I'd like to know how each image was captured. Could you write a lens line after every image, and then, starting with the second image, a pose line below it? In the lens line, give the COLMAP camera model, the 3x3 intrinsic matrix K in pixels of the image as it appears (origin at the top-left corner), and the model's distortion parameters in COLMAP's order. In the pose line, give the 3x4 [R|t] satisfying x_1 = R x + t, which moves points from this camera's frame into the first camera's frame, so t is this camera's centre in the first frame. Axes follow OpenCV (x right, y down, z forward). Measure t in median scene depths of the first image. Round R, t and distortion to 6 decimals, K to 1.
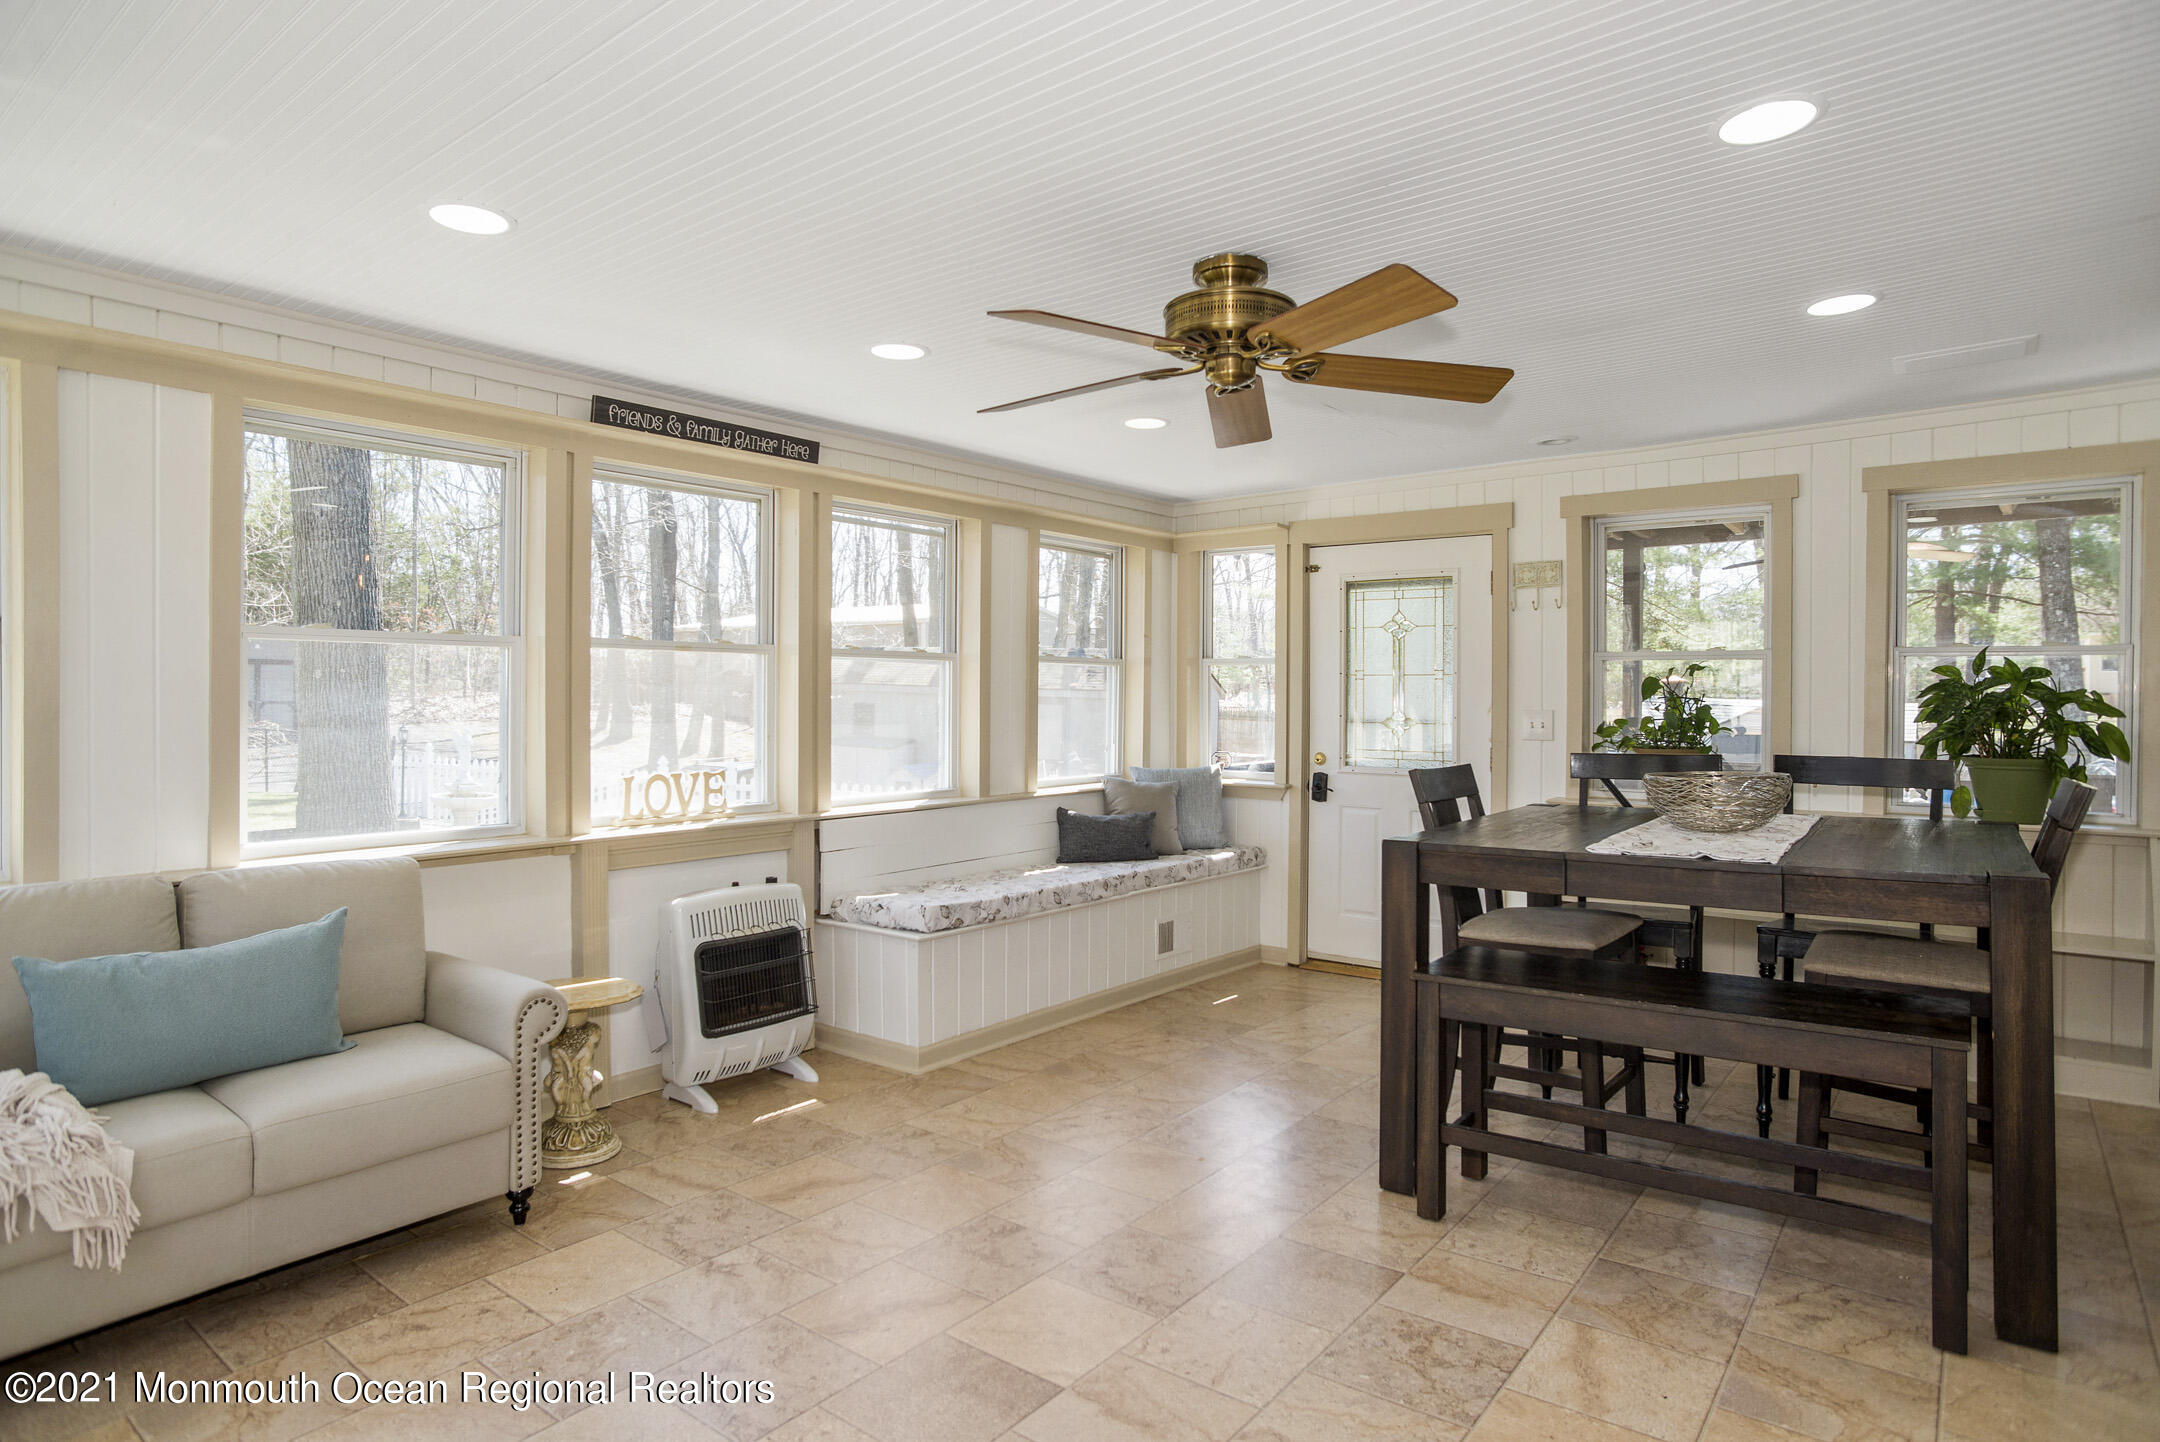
lens RADIAL K [[1203.9, 0, 1066.5], [0, 1203.9, 690.8], [0, 0, 1]] dist [-0.068256, 0.033602]
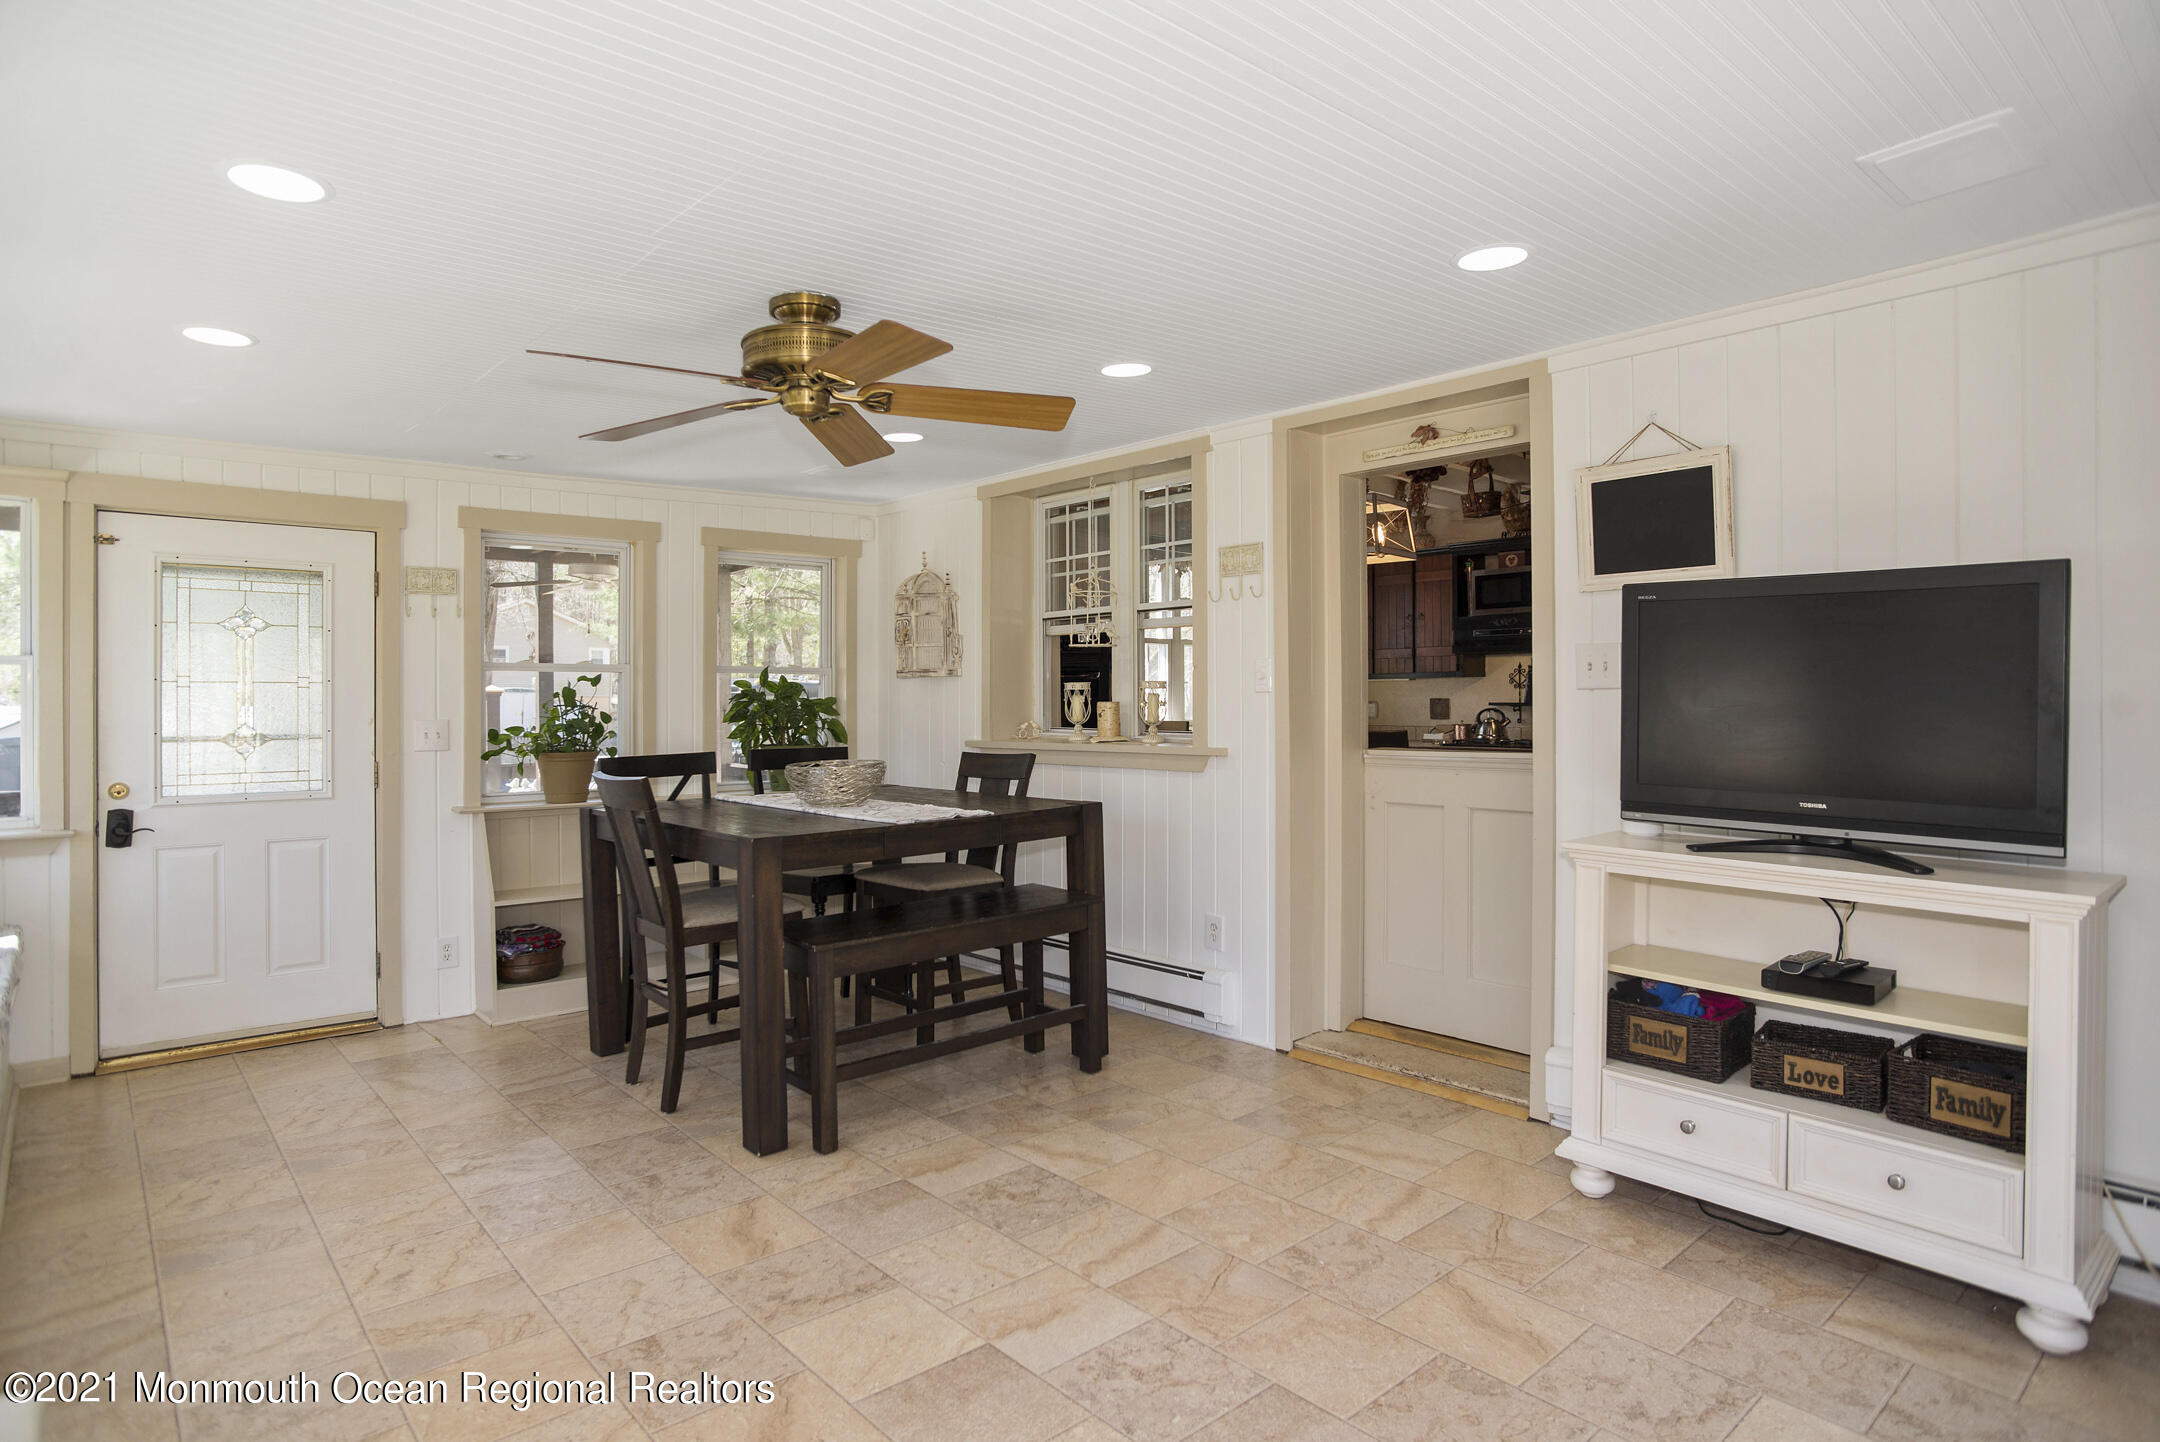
lens RADIAL K [[1203.9, 0, 1066.5], [0, 1203.9, 690.8], [0, 0, 1]] dist [-0.068256, 0.033602]
pose [[0.178791, 0.000059, 0.983887, -0.668653], [0.001276, 0.999999, -0.000291, -0.009762], [-0.983886, 0.001307, 0.178790, 0.456045]]
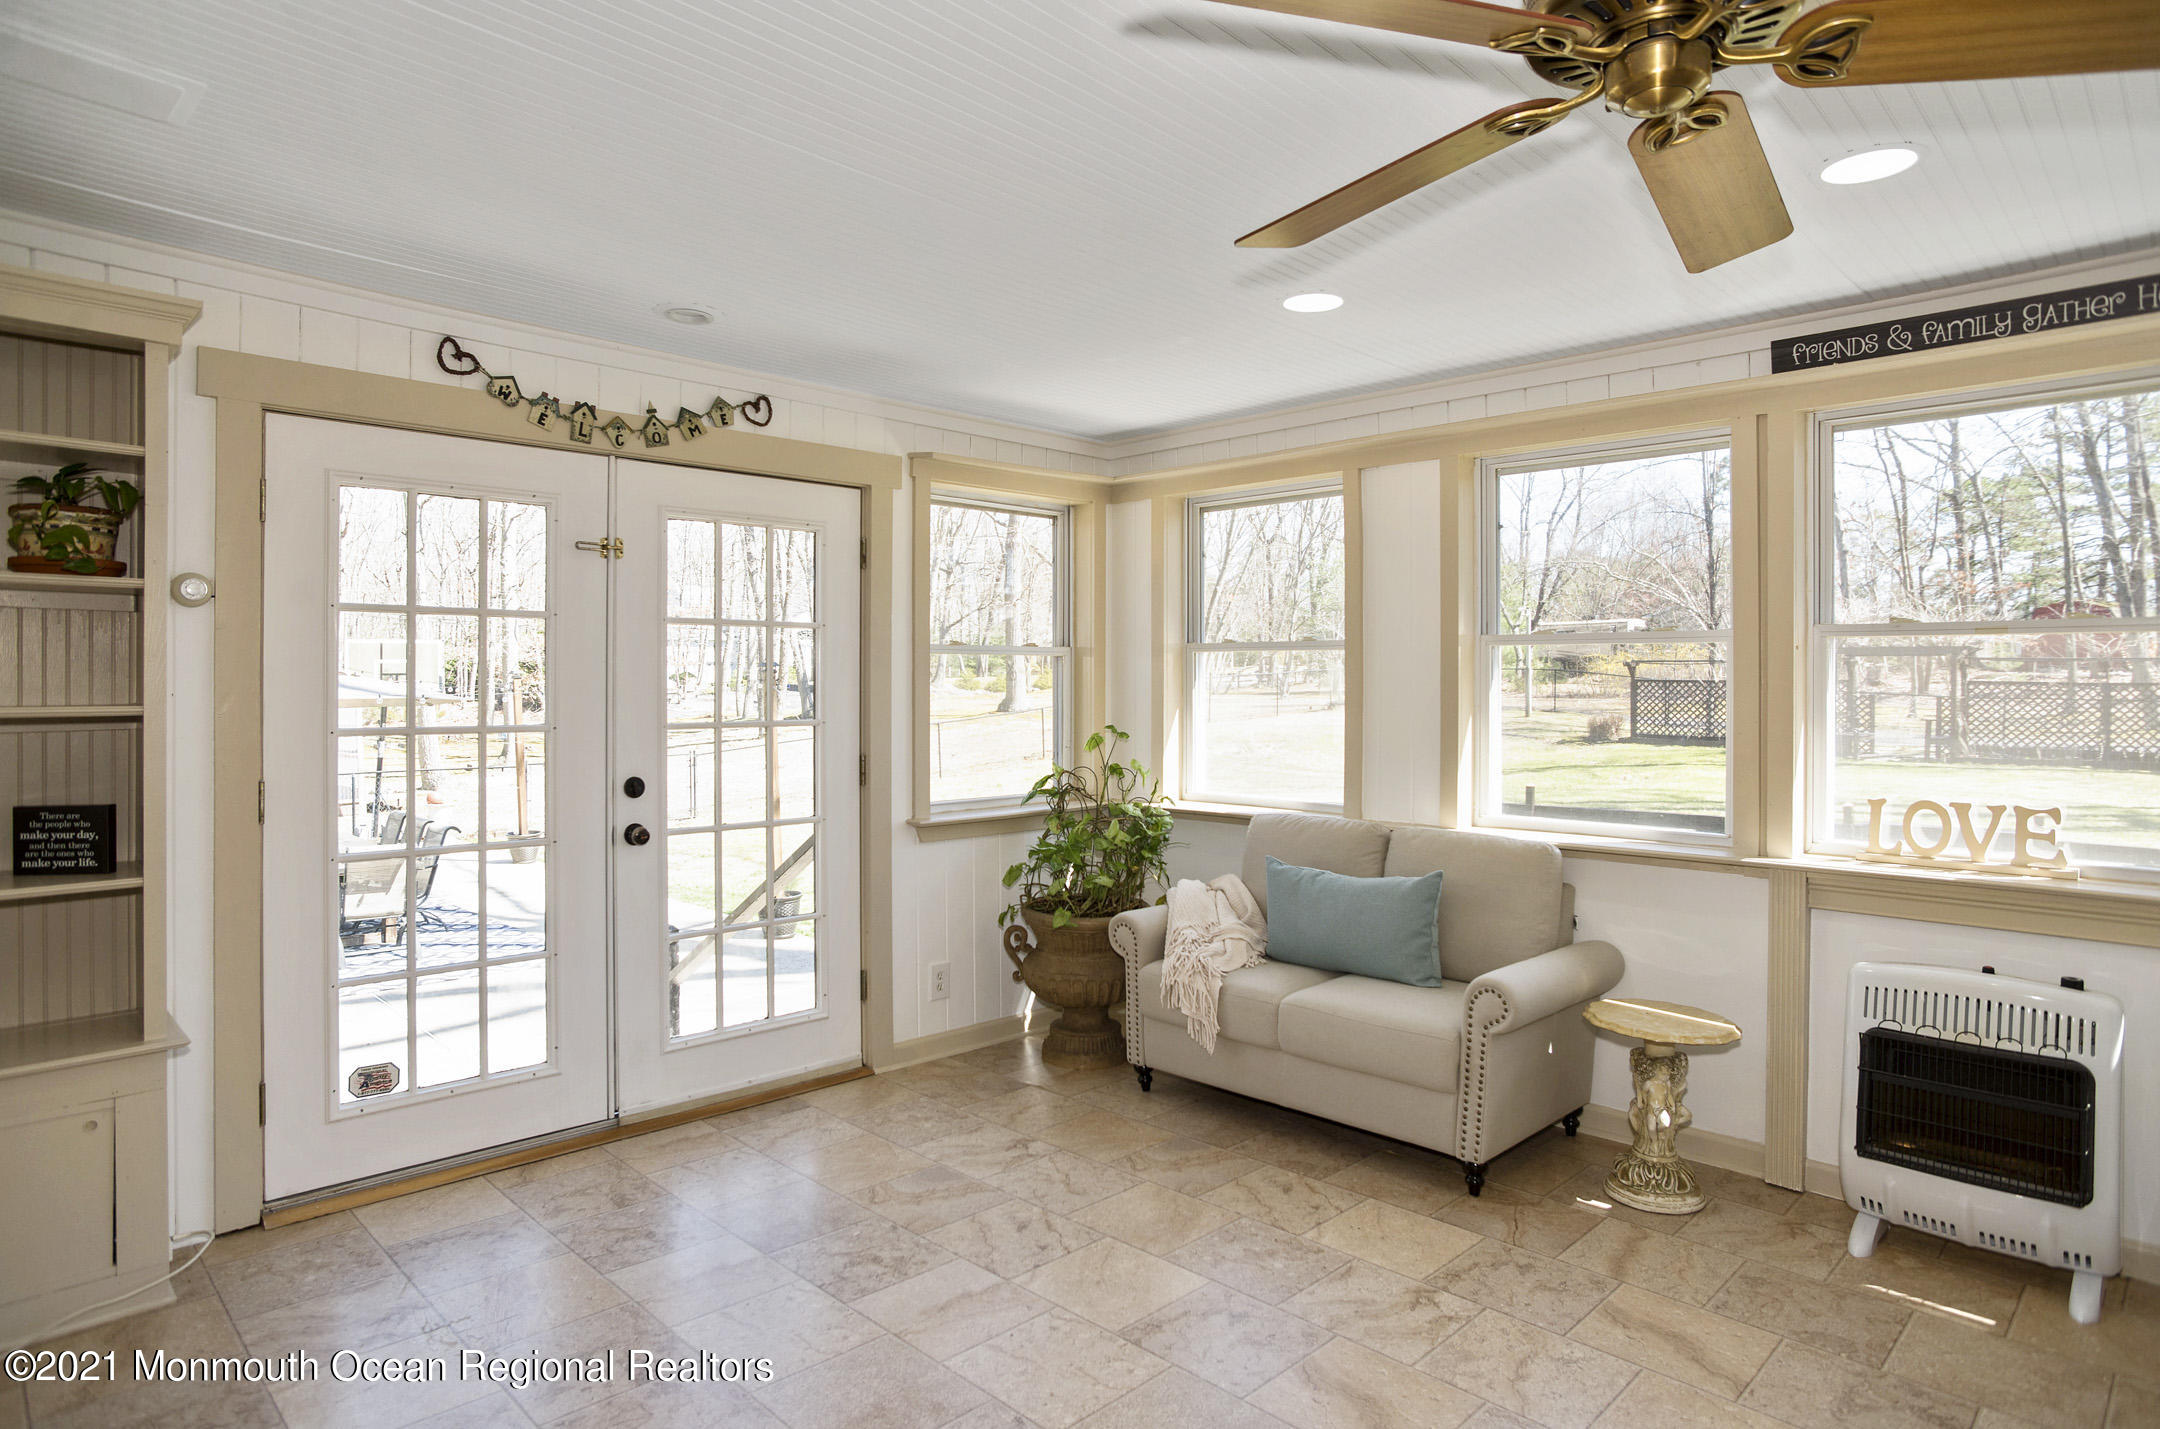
lens RADIAL K [[1207.2, 0, 1079.1], [0, 1207.2, 691.2], [0, 0, 1]] dist [-0.068460, 0.029660]
pose [[-0.126369, 0.002180, -0.991981, 0.522592], [0.000424, 0.999998, 0.002143, -0.001385], [0.991983, -0.000149, -0.126370, 0.643582]]
